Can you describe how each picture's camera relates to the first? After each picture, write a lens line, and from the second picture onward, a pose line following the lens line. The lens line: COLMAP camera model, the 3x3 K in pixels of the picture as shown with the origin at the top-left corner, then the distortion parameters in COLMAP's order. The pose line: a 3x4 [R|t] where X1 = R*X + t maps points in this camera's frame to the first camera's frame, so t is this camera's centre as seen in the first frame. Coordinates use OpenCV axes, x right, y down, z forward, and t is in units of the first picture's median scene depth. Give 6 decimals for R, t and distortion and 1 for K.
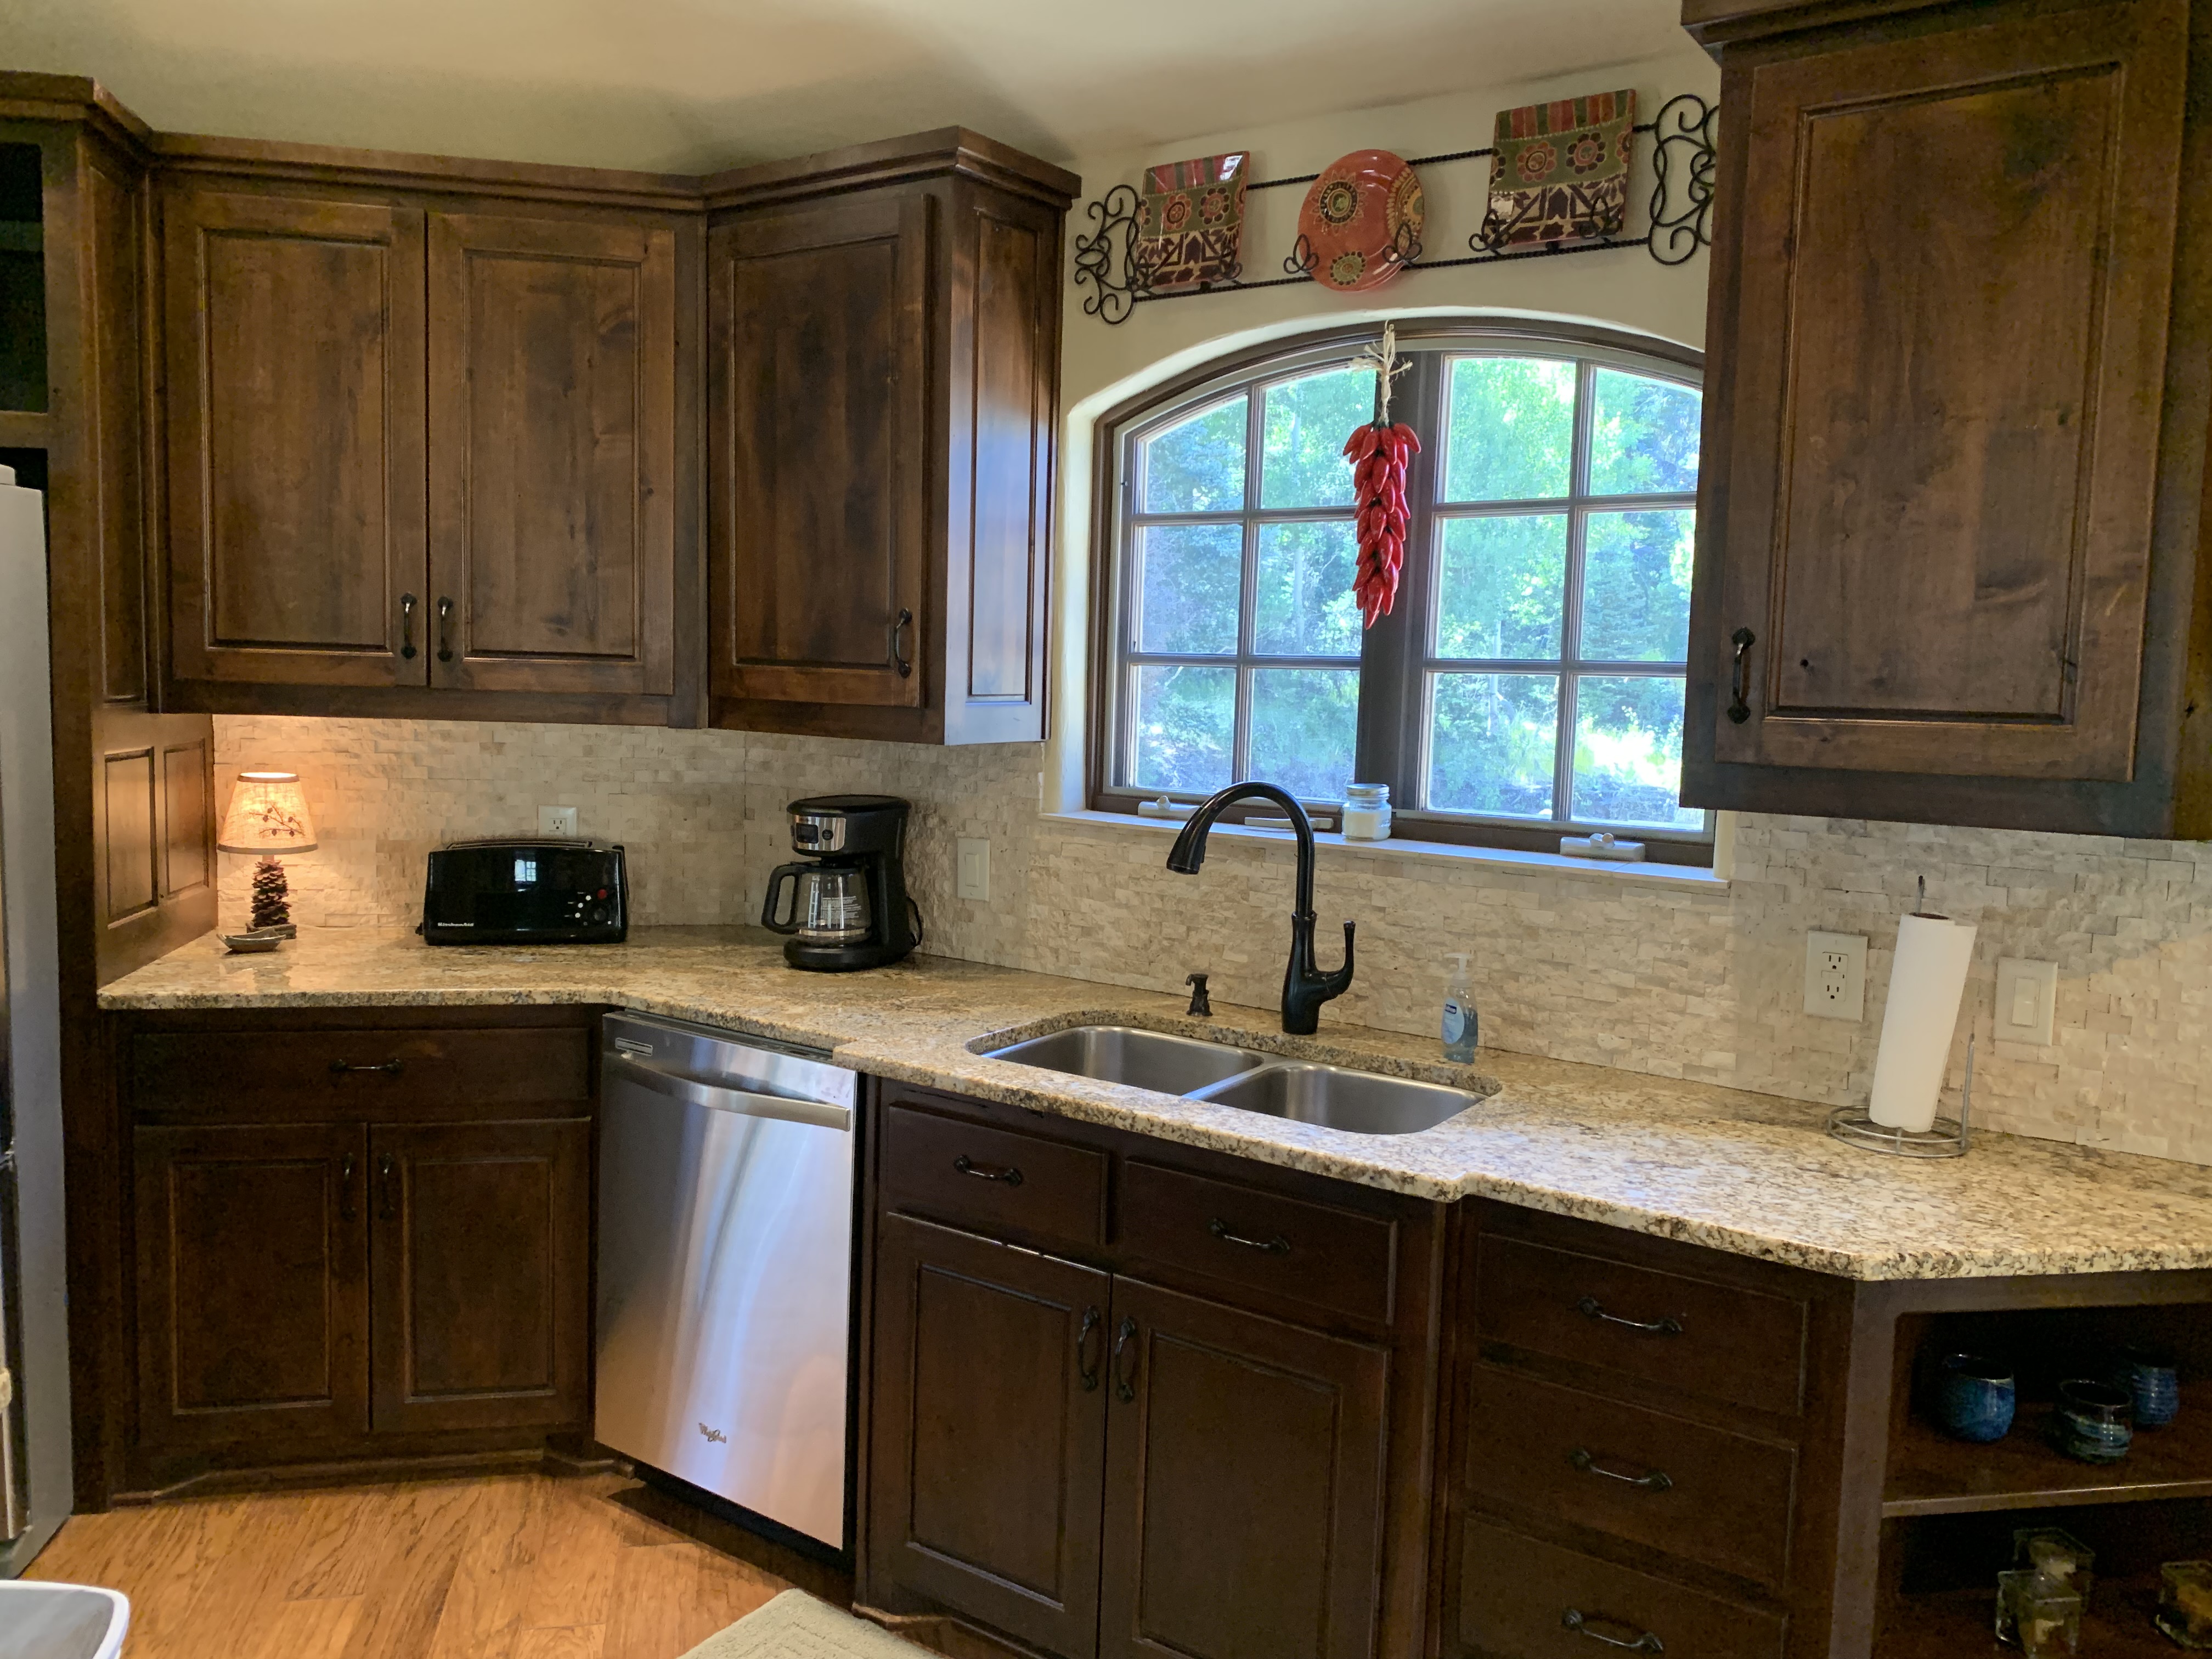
lens RADIAL K [[1698.2, 0, 1059.7], [0, 1698.2, 811.3], [0, 0, 1]] dist [0.048907, -0.059119]
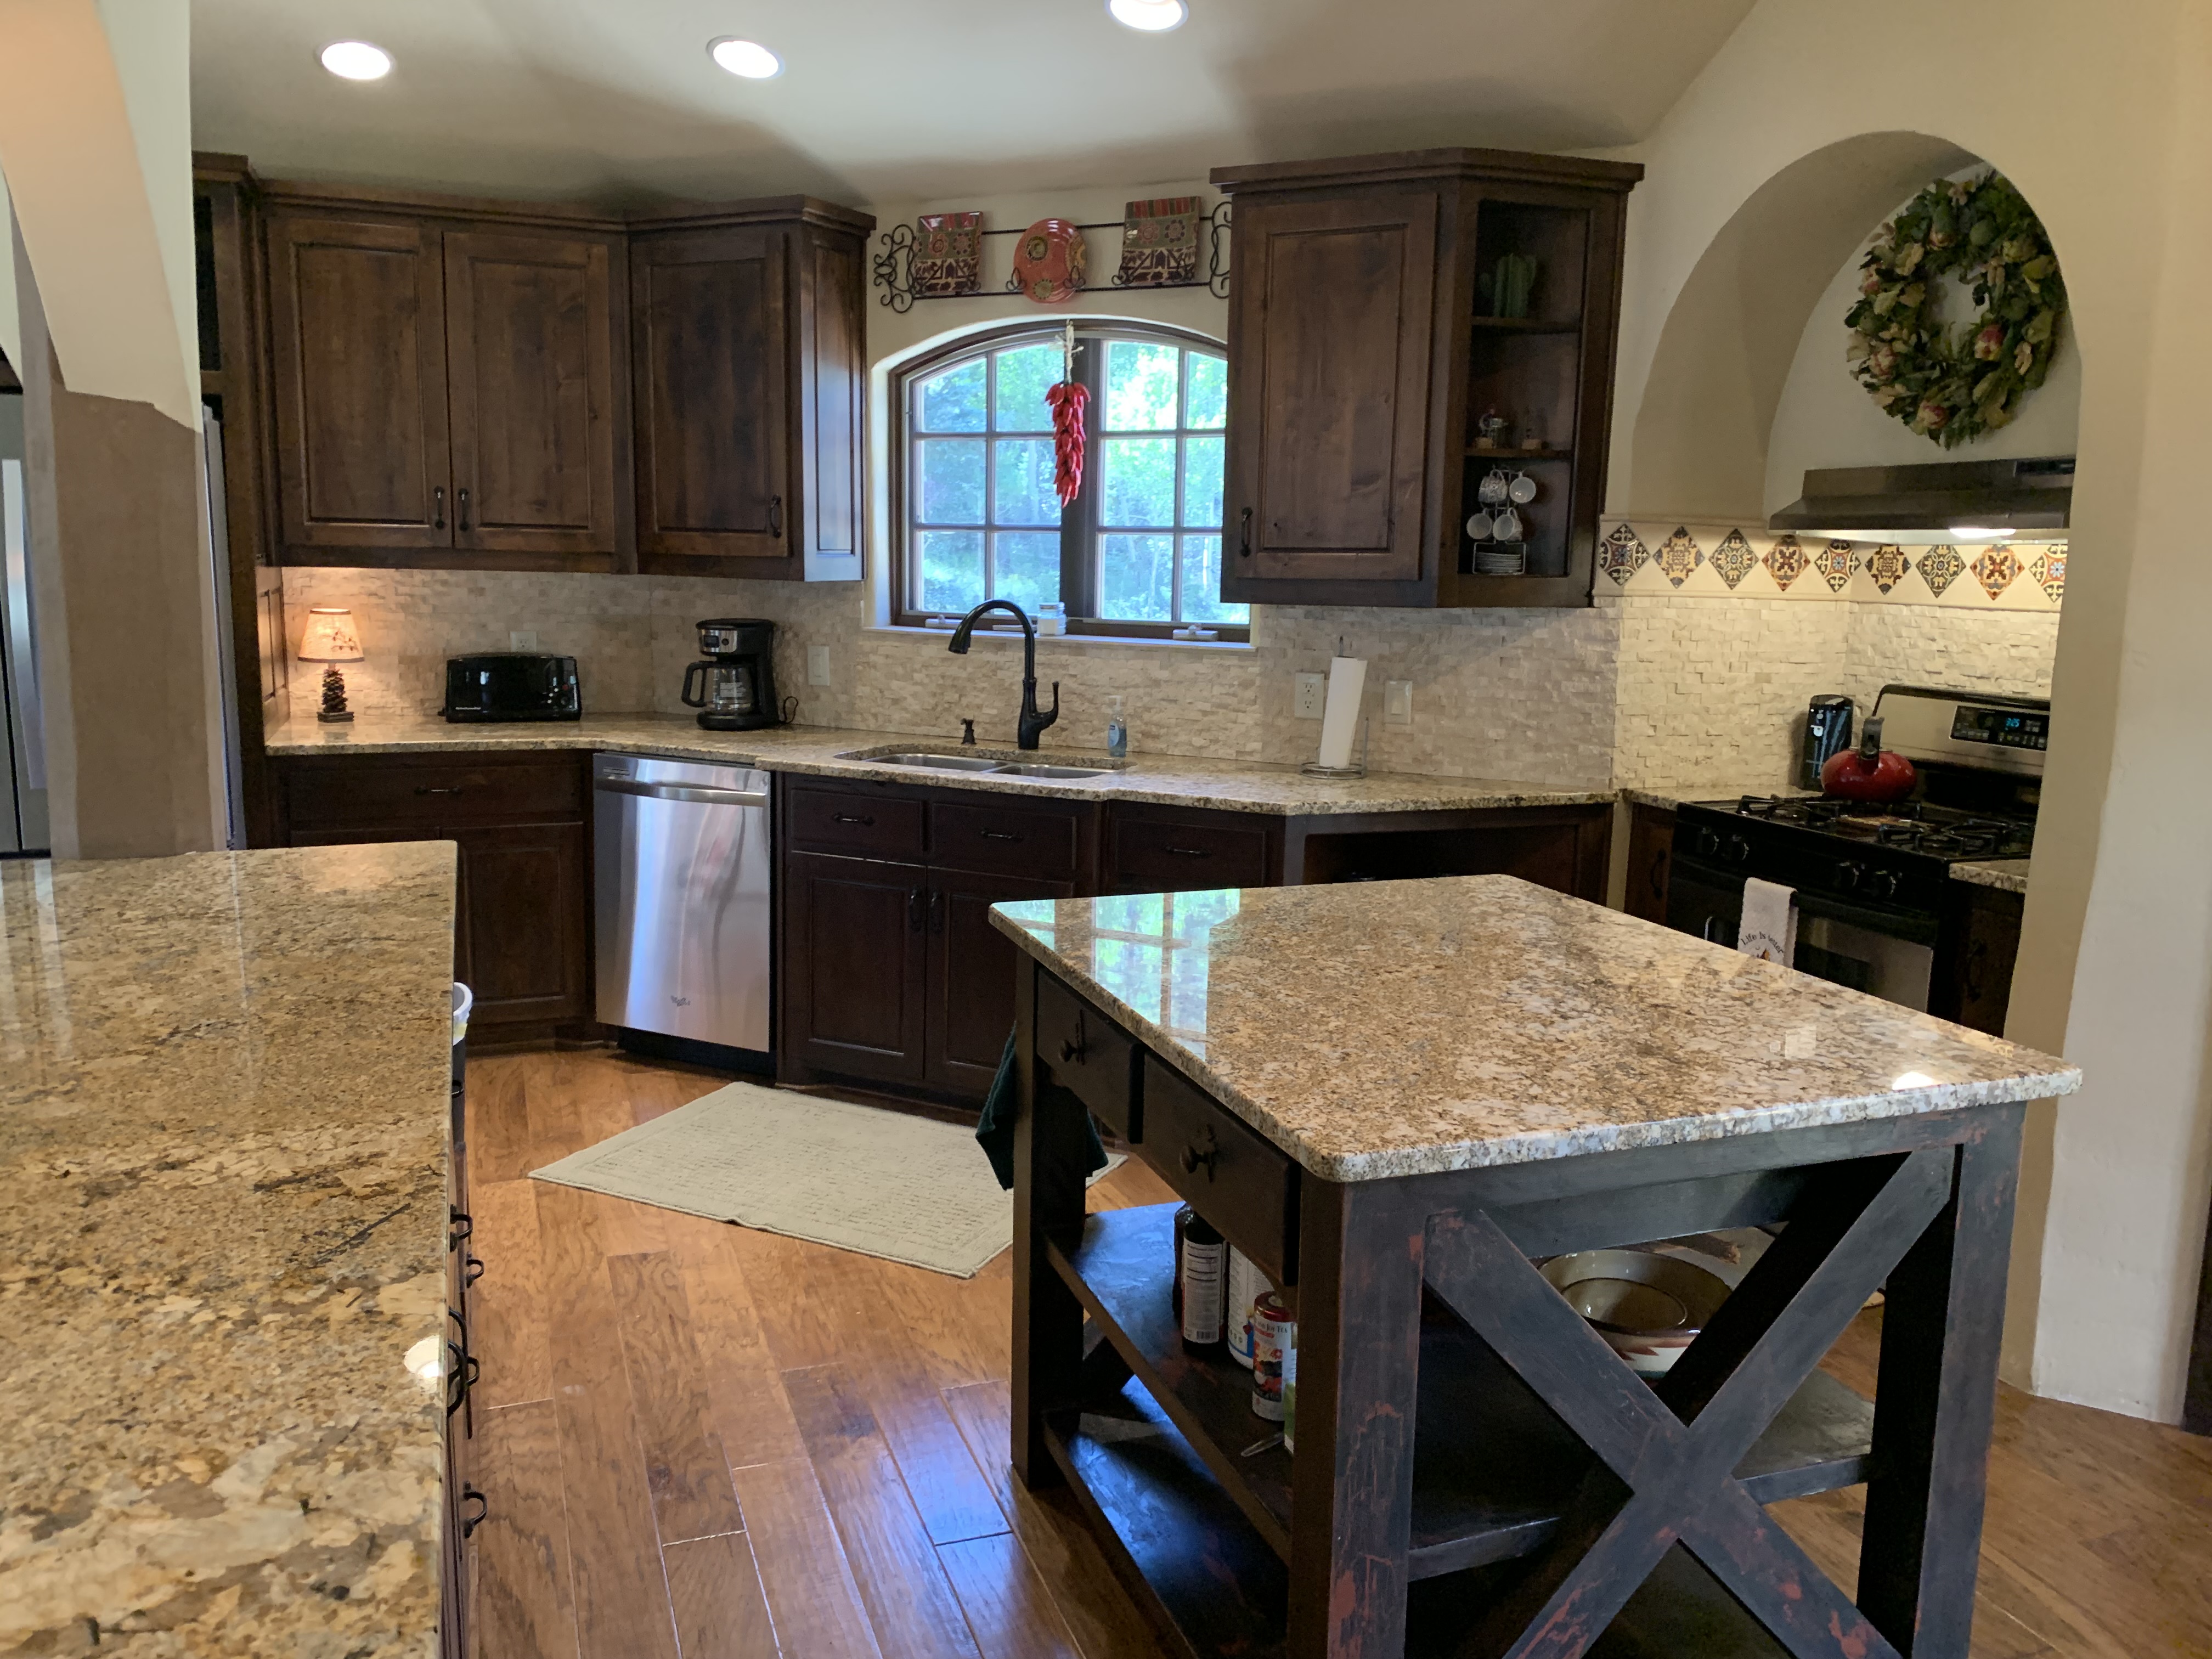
lens RADIAL K [[1698.2, 0, 1097.5], [0, 1698.2, 806.4], [0, 0, 1]] dist [0.048907, -0.059119]
pose [[0.985524, -0.034600, 0.165968, -0.069712], [0.023348, 0.997325, 0.069272, 0.068576], [-0.167921, -0.064395, 0.983695, -0.644687]]
